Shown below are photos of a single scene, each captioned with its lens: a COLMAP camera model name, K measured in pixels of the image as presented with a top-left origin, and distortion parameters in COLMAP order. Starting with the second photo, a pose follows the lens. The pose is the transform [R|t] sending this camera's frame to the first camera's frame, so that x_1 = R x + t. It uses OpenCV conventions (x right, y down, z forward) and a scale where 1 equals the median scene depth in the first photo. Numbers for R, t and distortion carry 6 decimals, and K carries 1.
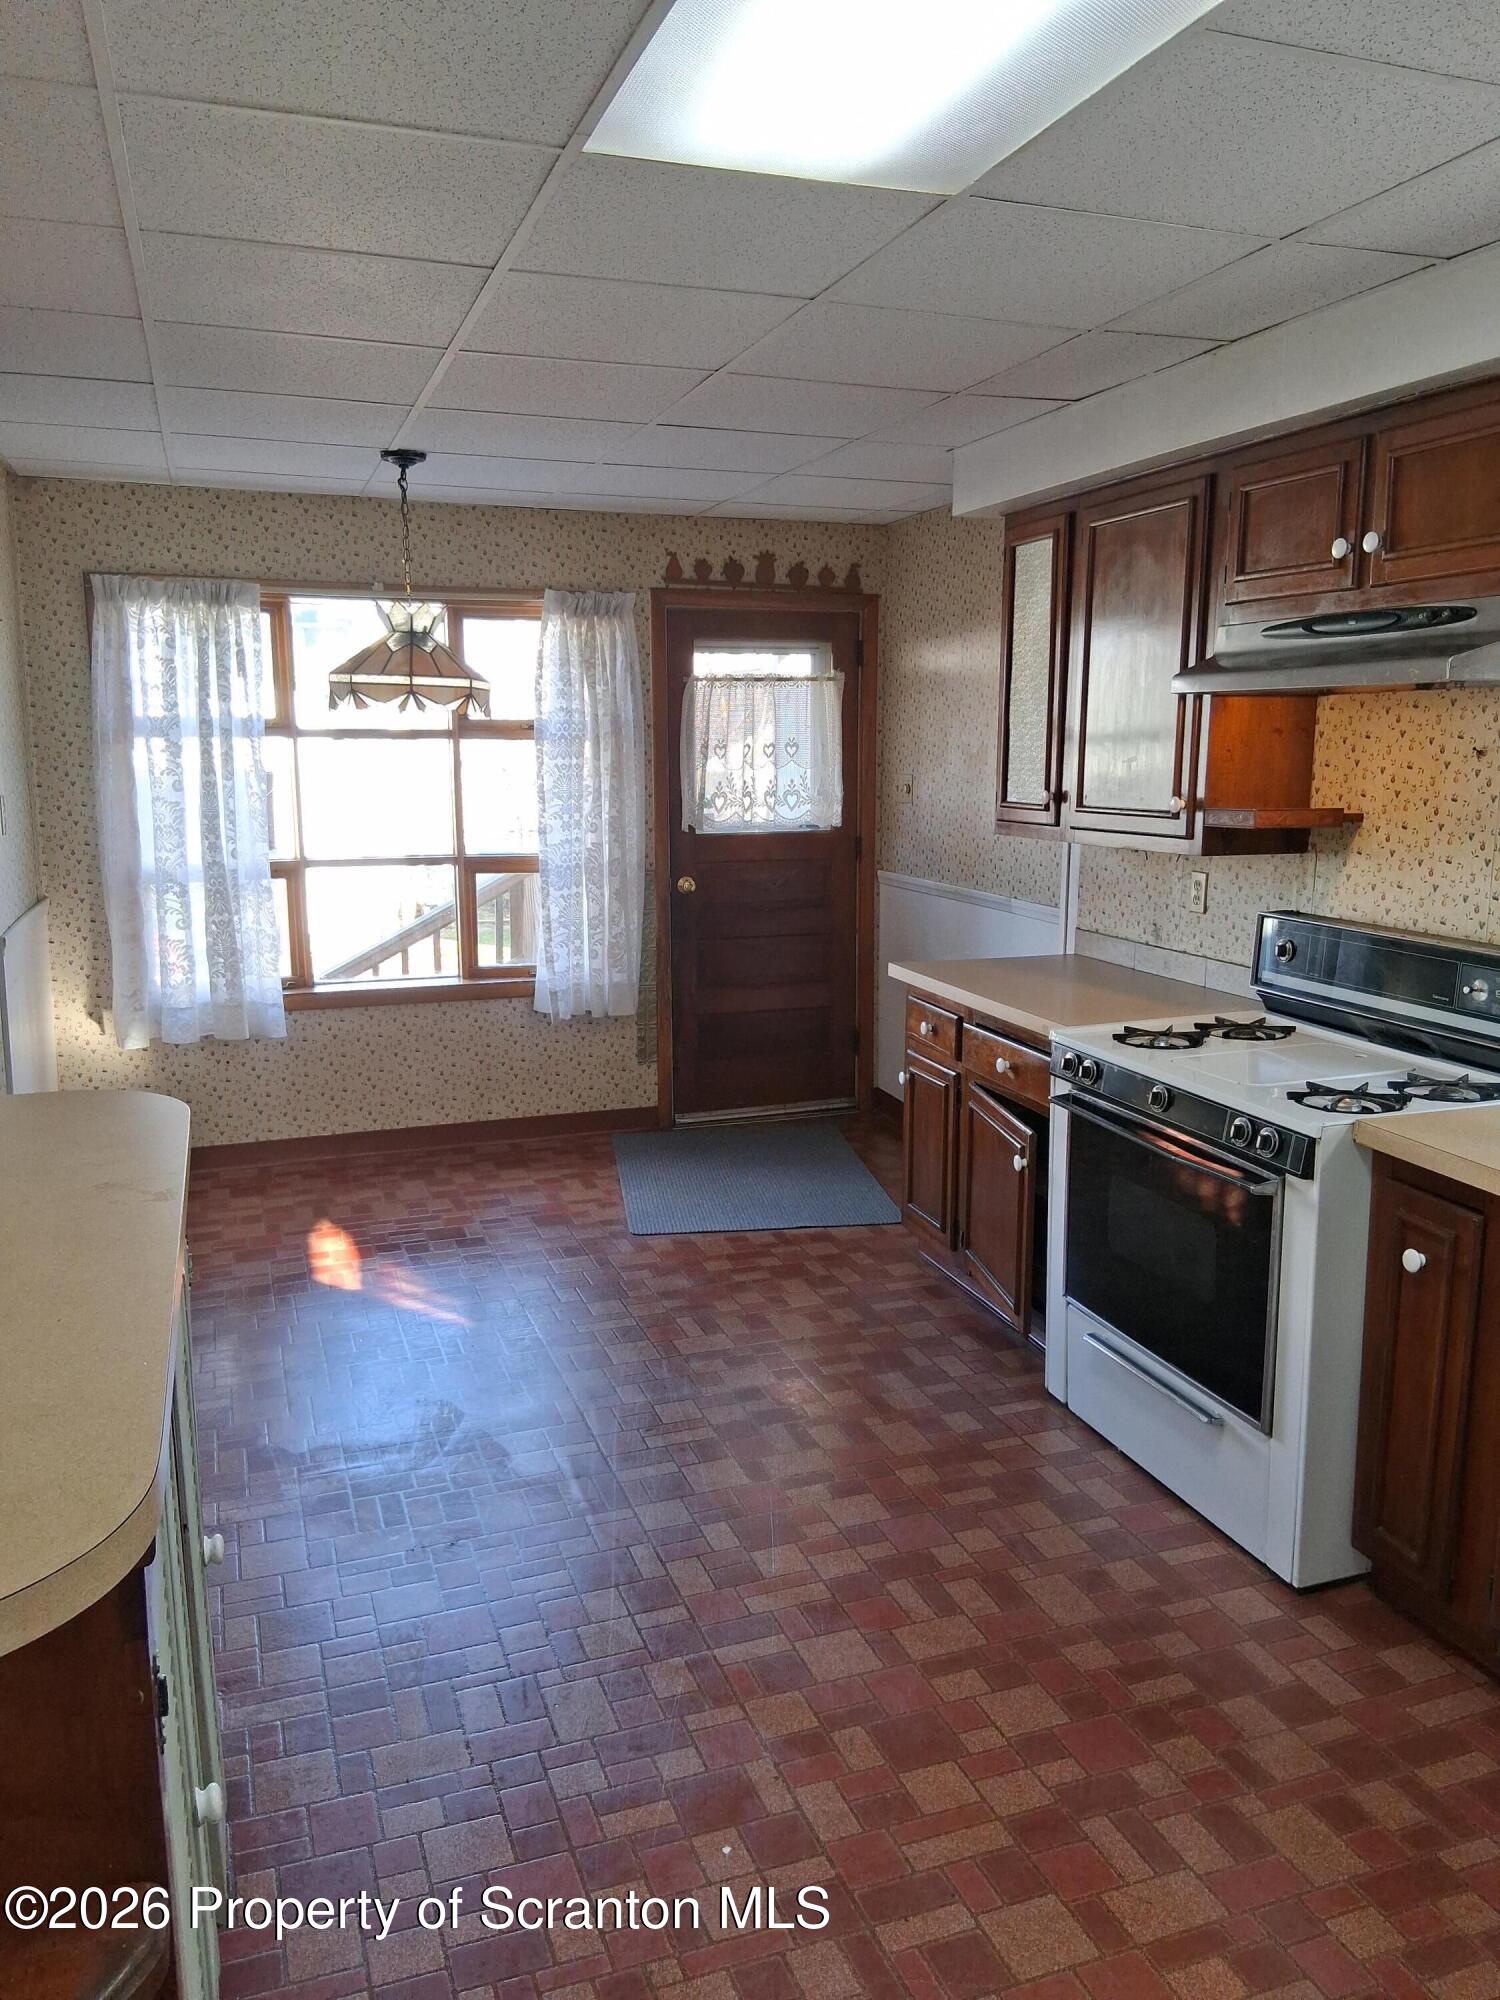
lens RADIAL K [[1489.7, 0, 759.4], [0, 1489.7, 1004.5], [0, 0, 1]] dist [0.127624, -0.252818]
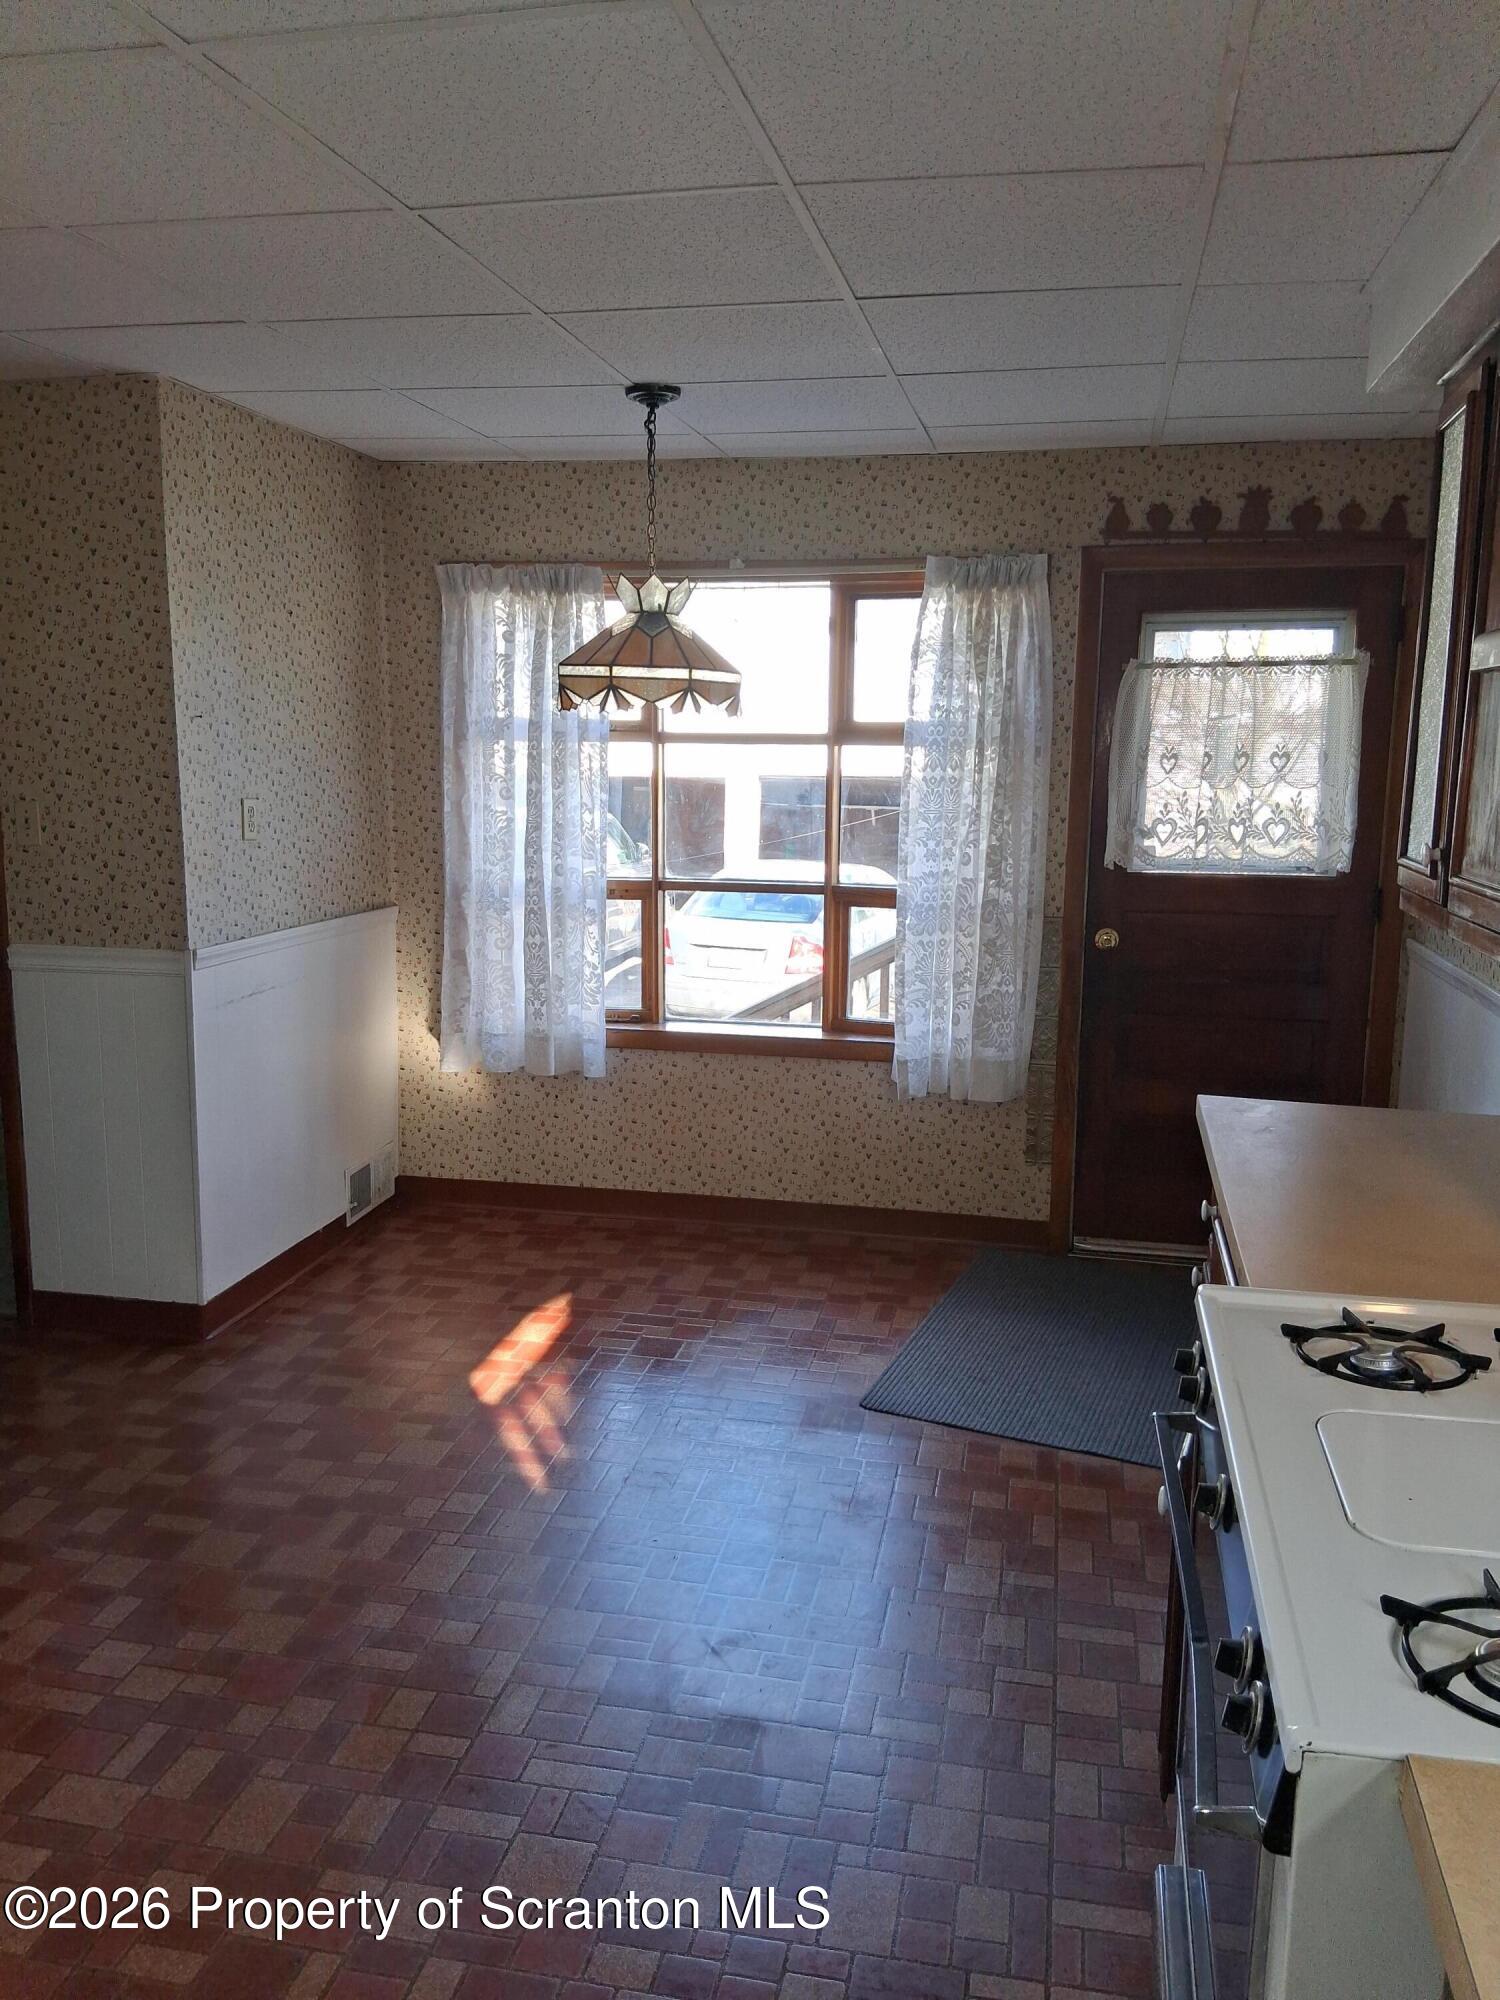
lens RADIAL K [[1489.7, 0, 759.4], [0, 1489.7, 1004.5], [0, 0, 1]] dist [0.127624, -0.252818]
pose [[0.851854, 0.101598, -0.513832, 0.209158], [-0.102787, 0.994358, 0.026206, -0.052818], [0.513596, 0.030492, 0.857490, 0.280971]]
